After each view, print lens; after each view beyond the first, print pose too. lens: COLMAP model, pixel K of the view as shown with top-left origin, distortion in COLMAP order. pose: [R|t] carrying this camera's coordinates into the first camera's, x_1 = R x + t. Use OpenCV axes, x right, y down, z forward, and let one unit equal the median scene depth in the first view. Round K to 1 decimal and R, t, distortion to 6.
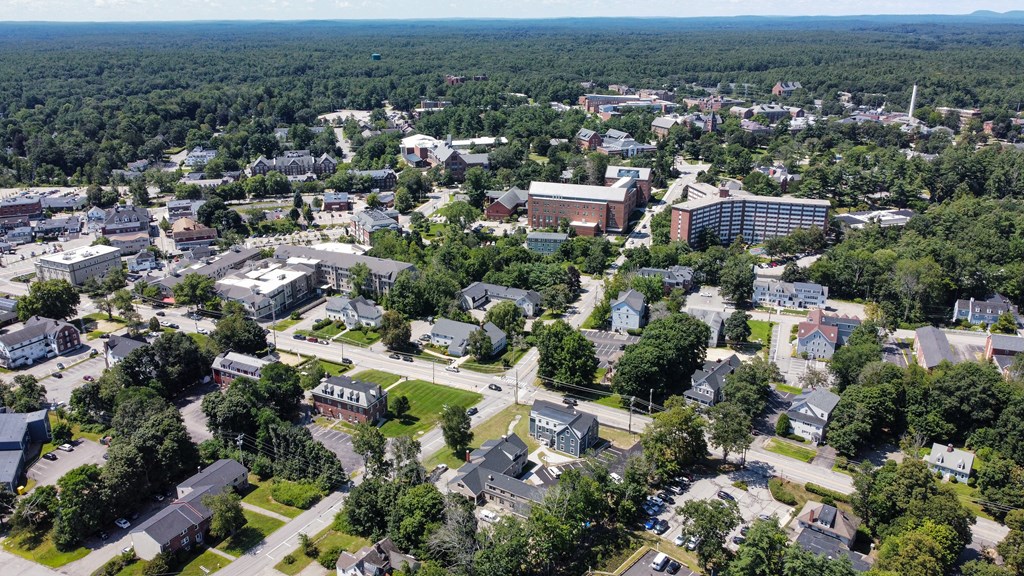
lens RADIAL K [[856.0, 0, 512.0], [0, 856.0, 288.0], [0, 0, 1]] dist [0.004164, -0.001067]
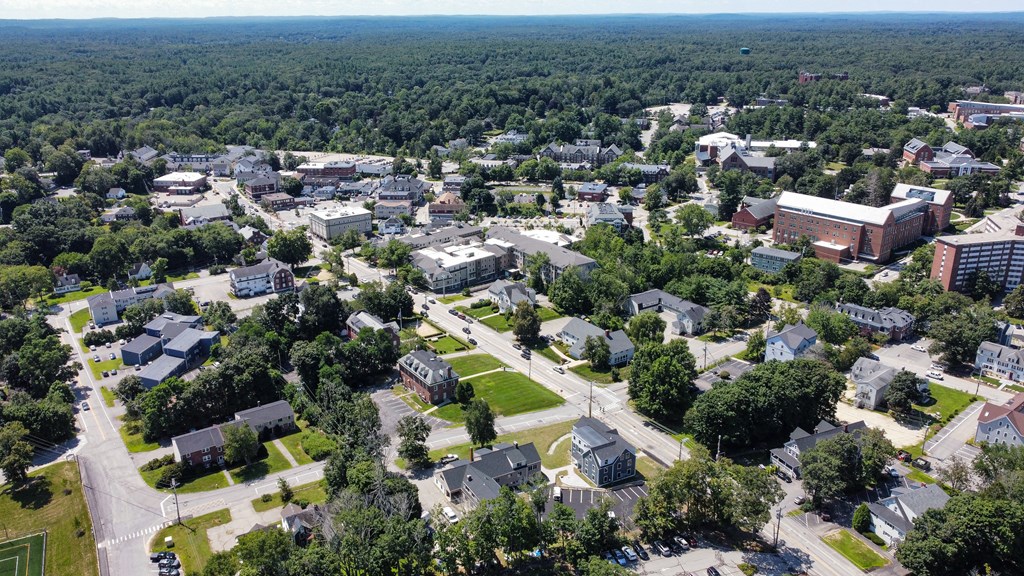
lens RADIAL K [[856.0, 0, 512.0], [0, 856.0, 288.0], [0, 0, 1]] dist [0.004164, -0.001067]
pose [[0.859675, 0.155061, -0.486739, 0.289036], [-0.152138, 0.987297, 0.045817, -0.027951], [0.487660, 0.034664, 0.872345, 0.103136]]
